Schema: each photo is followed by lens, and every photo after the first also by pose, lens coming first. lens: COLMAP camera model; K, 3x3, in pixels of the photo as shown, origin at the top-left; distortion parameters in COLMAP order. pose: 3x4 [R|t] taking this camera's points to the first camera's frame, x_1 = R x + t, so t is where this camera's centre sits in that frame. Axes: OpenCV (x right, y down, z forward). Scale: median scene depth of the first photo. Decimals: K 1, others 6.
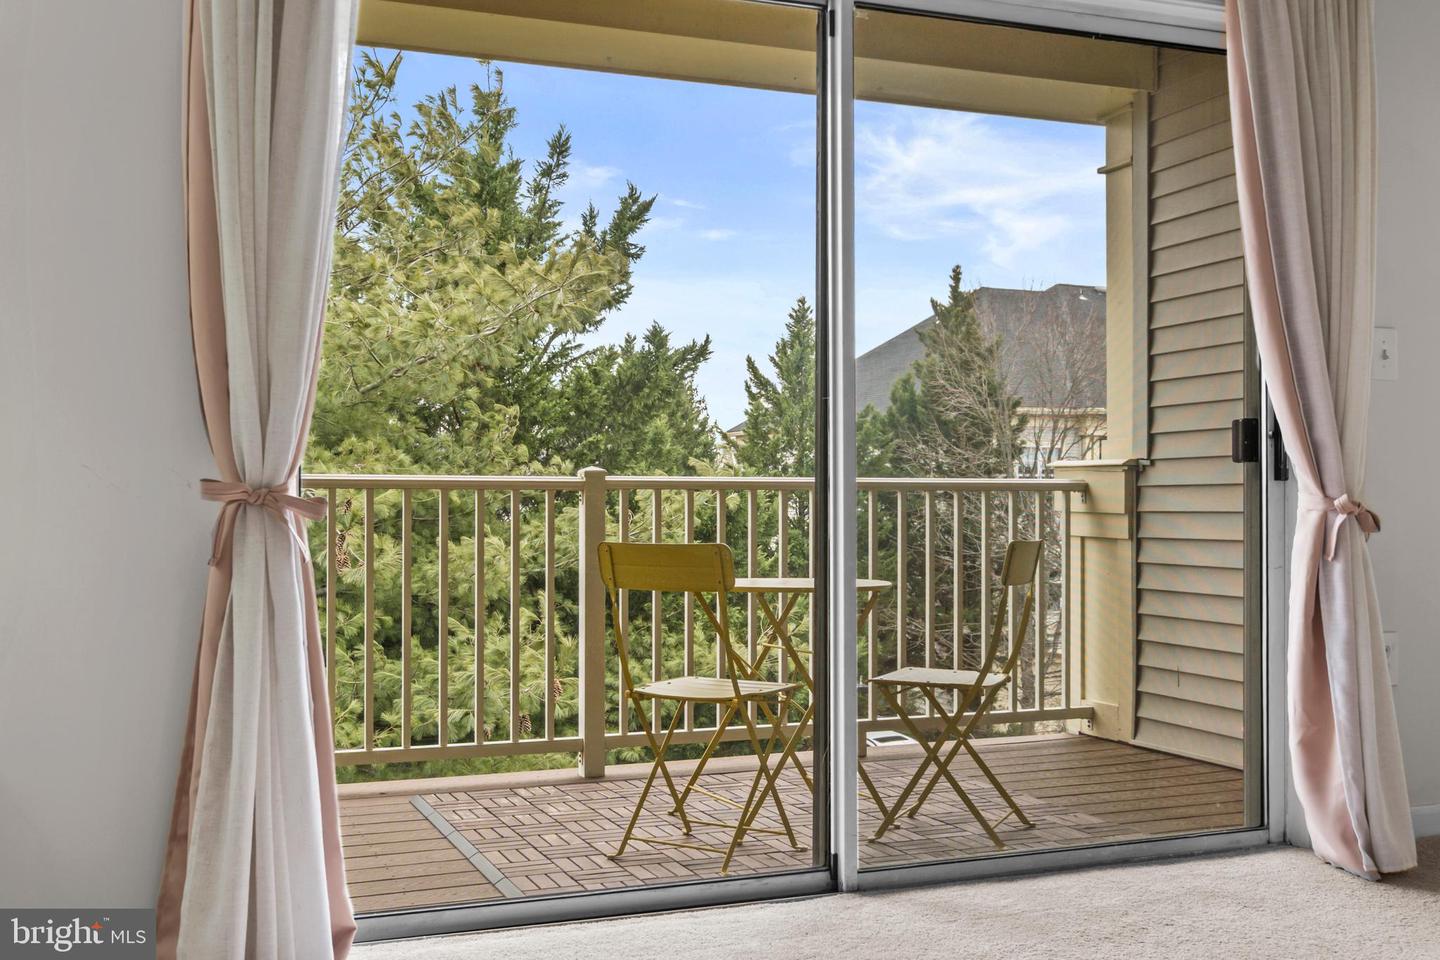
lens RADIAL K [[1425.5, 0, 731.4], [0, 1425.5, 481.4], [0, 0, 1]] dist [-0.016445, 0.000000]
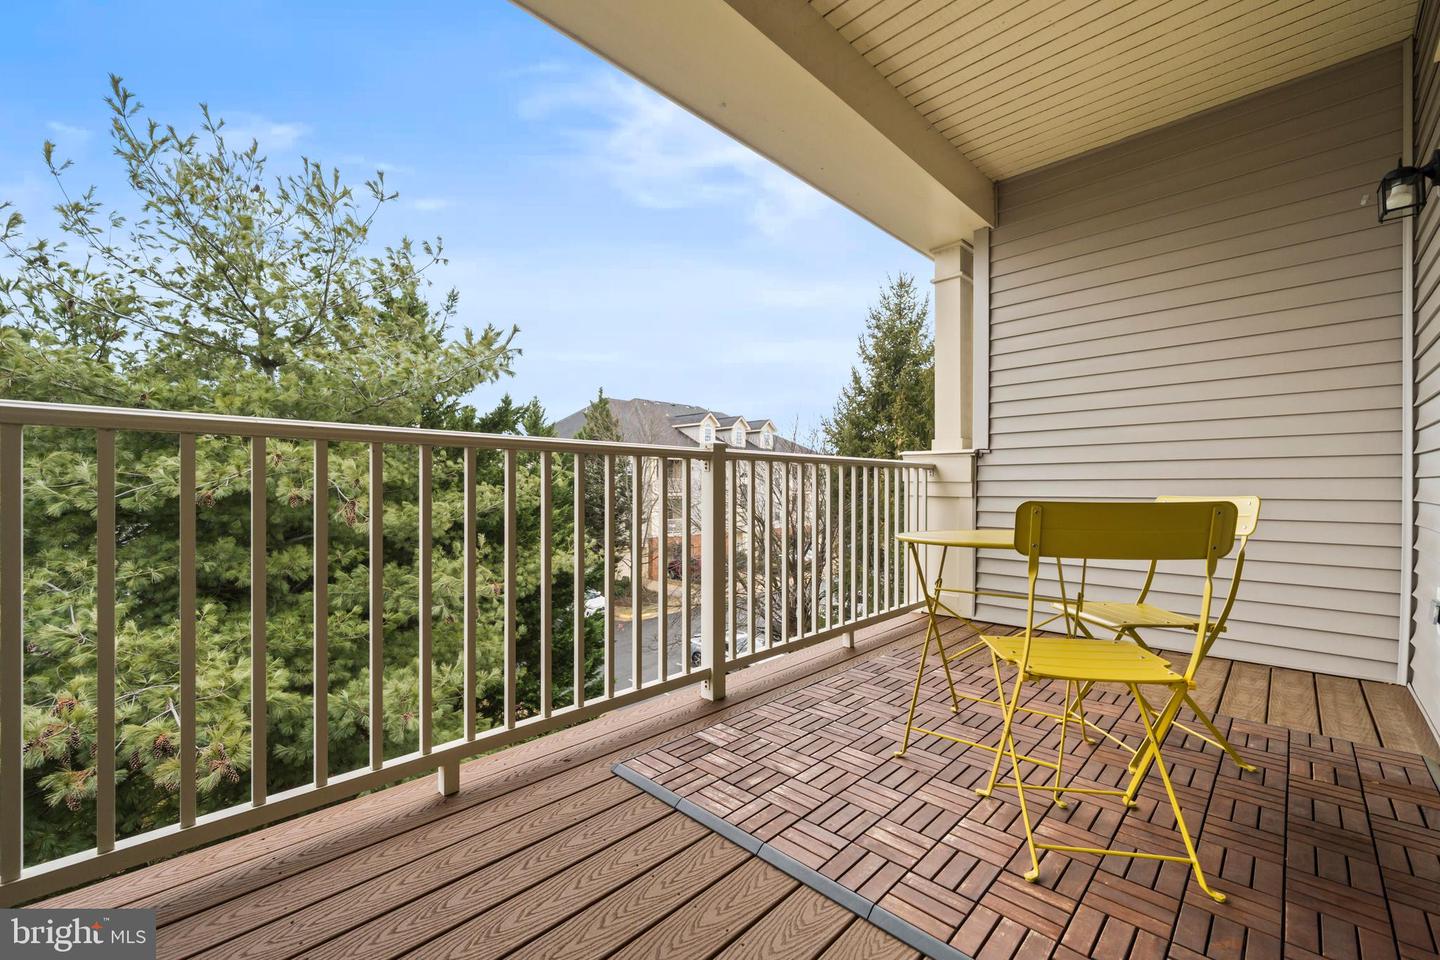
lens RADIAL K [[535.6, 0, 693.1], [0, 535.6, 486.2], [0, 0, 1]] dist [-0.002808, -0.000118]
pose [[0.921134, -0.001798, 0.389241, -0.269728], [-0.003526, 0.999910, 0.012964, 0.020835], [-0.389229, -0.013314, 0.921045, 0.550541]]
